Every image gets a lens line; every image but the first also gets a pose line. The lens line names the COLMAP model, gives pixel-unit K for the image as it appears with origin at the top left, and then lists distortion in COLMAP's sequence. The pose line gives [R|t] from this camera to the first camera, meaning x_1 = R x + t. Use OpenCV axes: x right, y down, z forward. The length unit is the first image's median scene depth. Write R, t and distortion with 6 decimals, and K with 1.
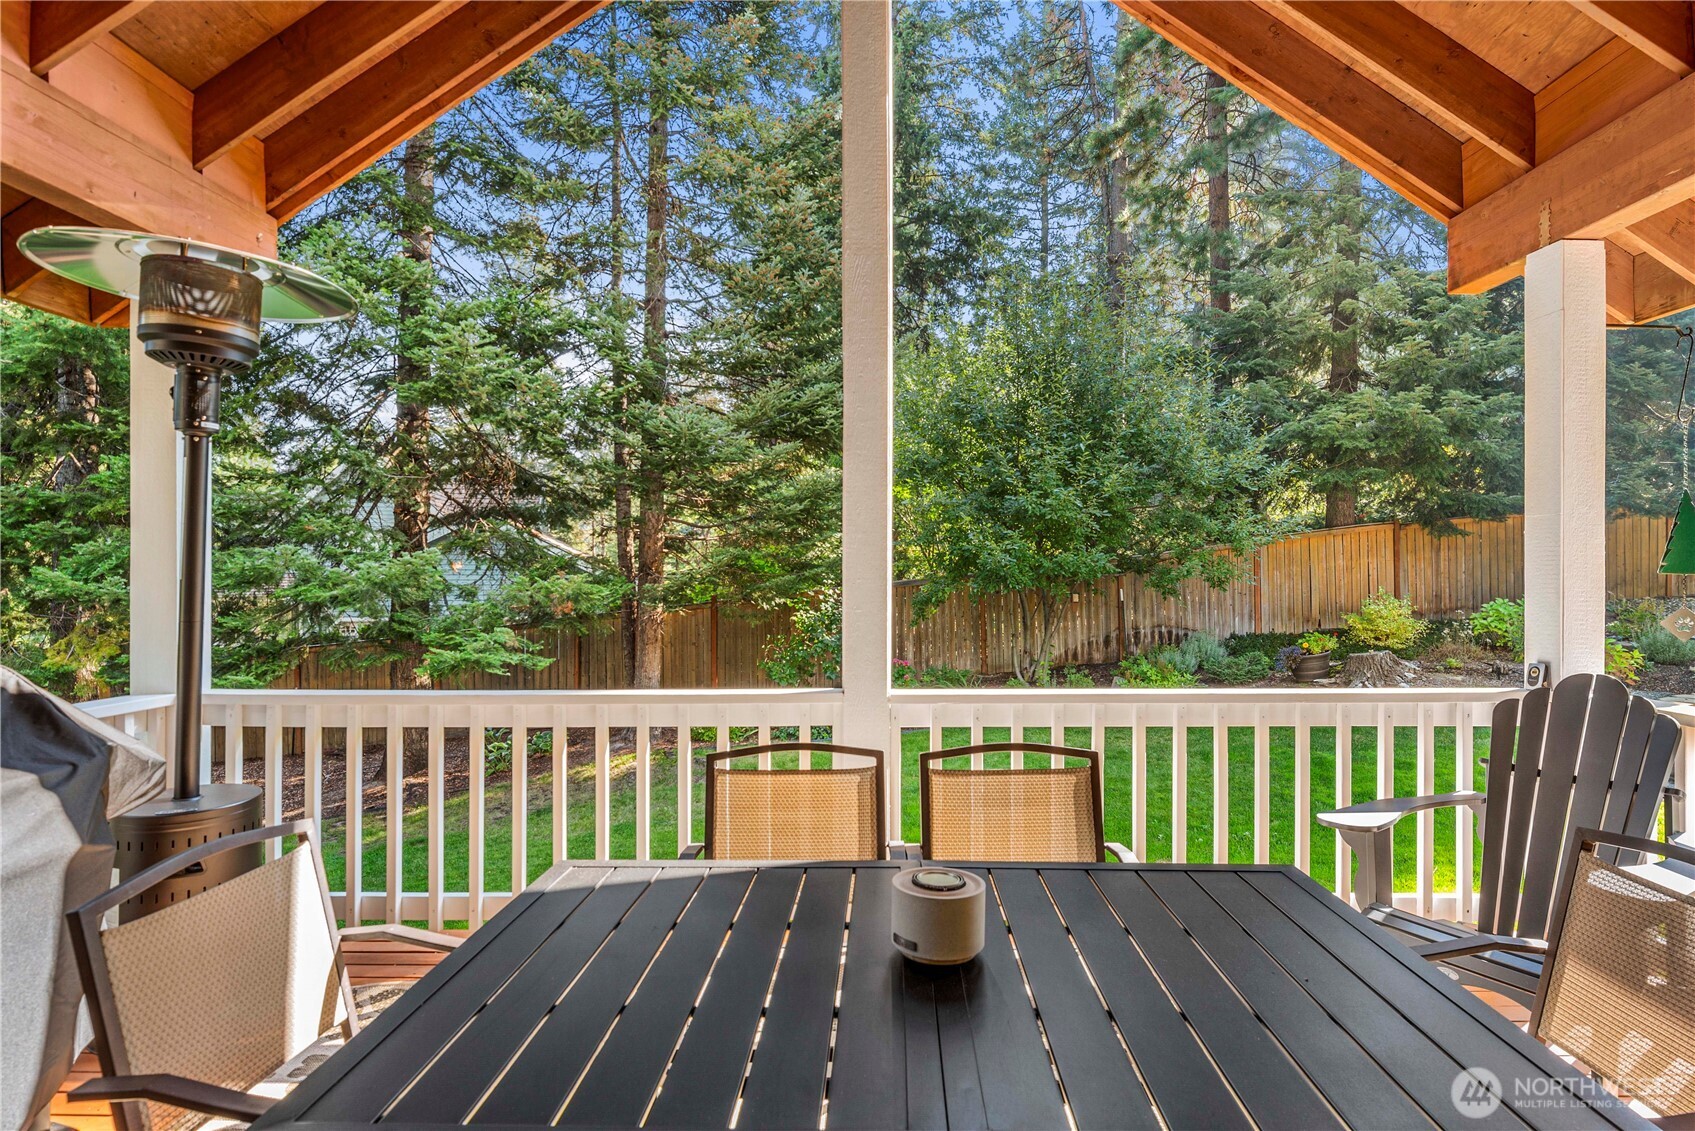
lens RADIAL K [[854.2, 0, 853.0], [0, 854.2, 572.6], [0, 0, 1]] dist [0.012111, -0.000592]
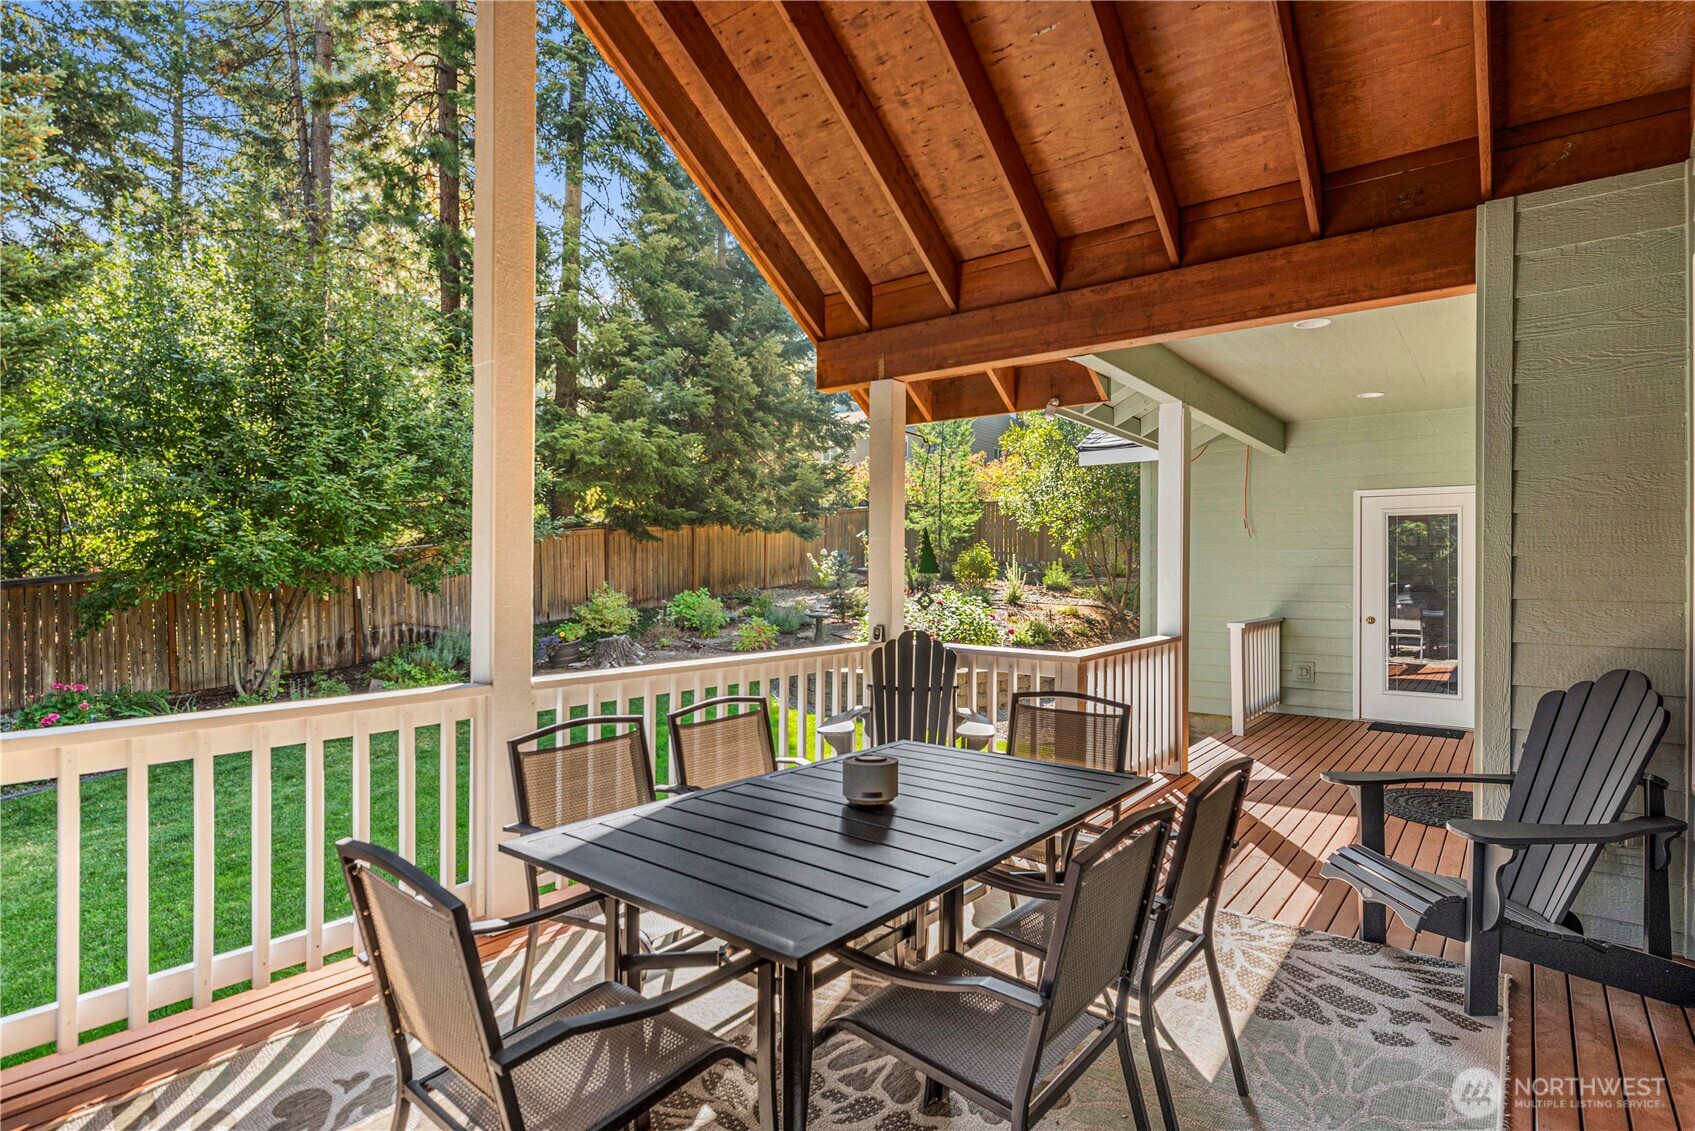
lens RADIAL K [[854.2, 0, 854.8], [0, 854.2, 567.6], [0, 0, 1]] dist [0.012111, -0.000592]
pose [[0.625453, 0.008115, 0.780219, -0.088736], [-0.006901, 0.999964, -0.004869, -0.000228], [-0.780231, -0.002339, 0.625487, -0.001121]]
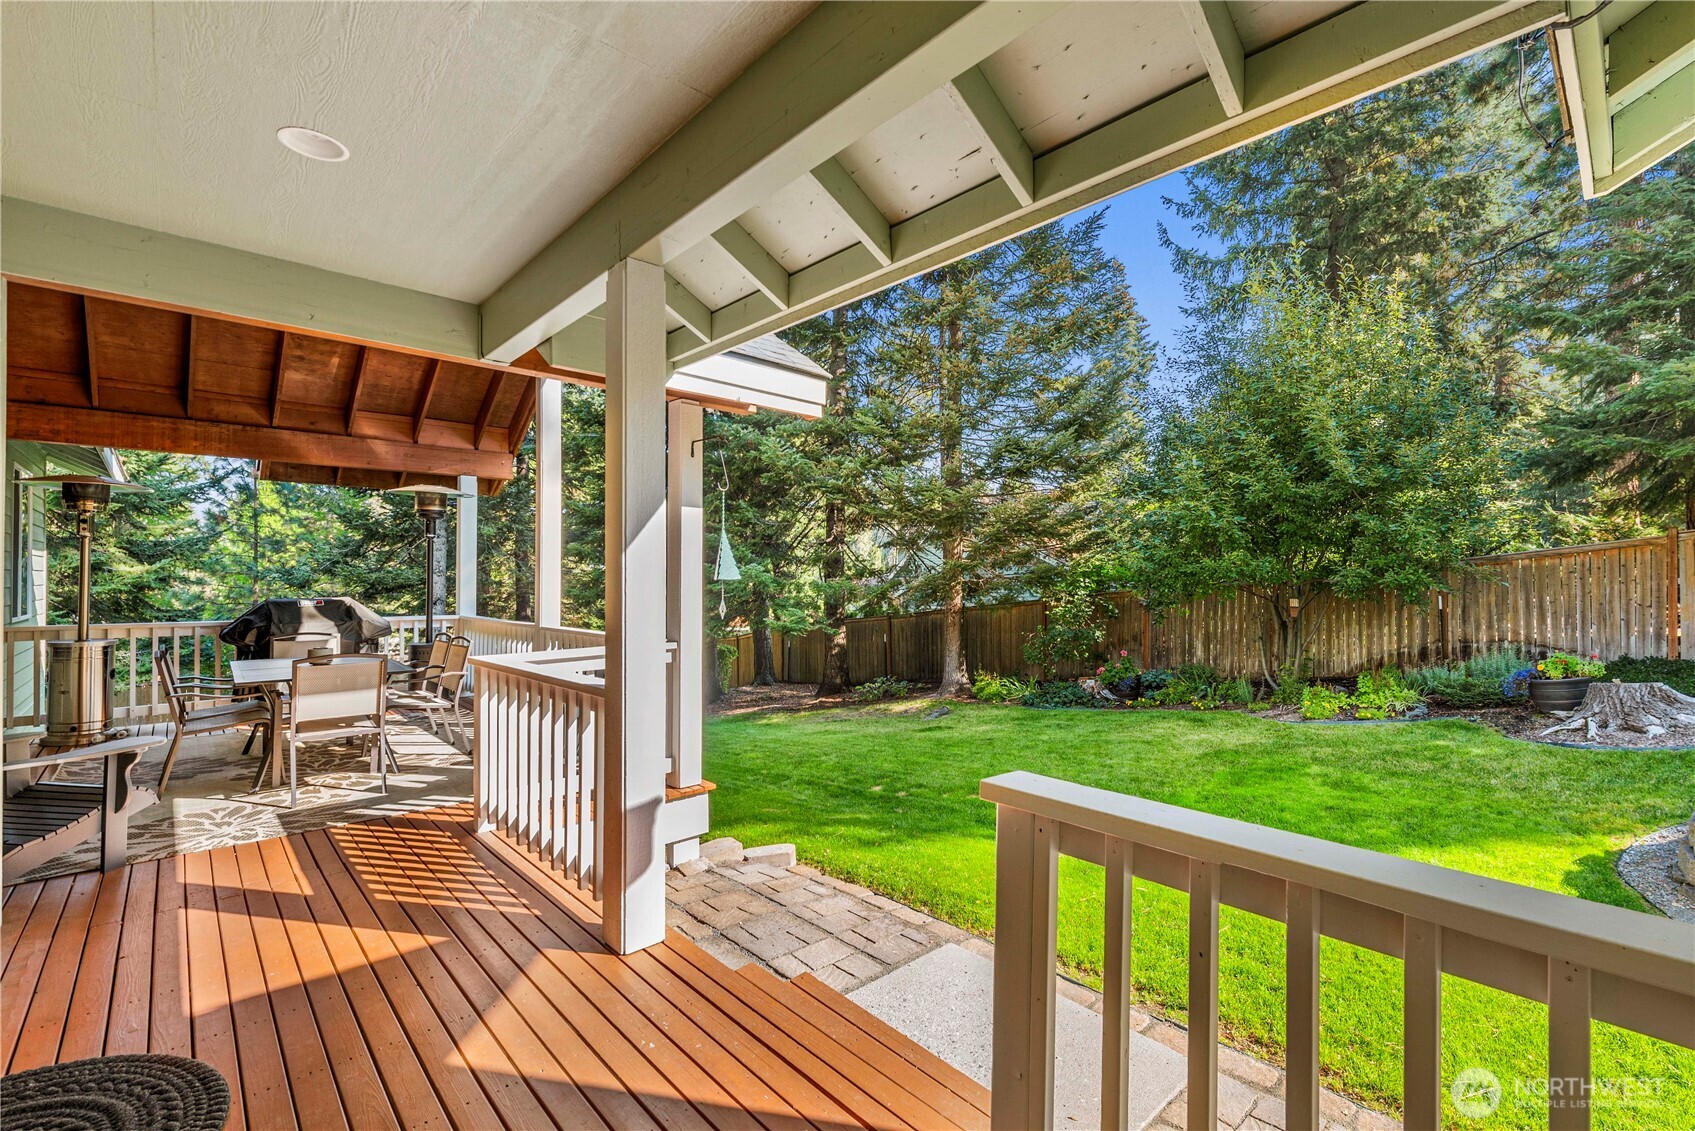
lens RADIAL K [[737.4, 0, 853.3], [0, 737.4, 573.5], [0, 0, 1]] dist [0.005082, 0.000511]
pose [[0.674174, 0.001043, -0.738572, 0.555747], [-0.001425, 0.999999, 0.000111, -0.002760], [0.738571, 0.000978, 0.674175, 0.052517]]
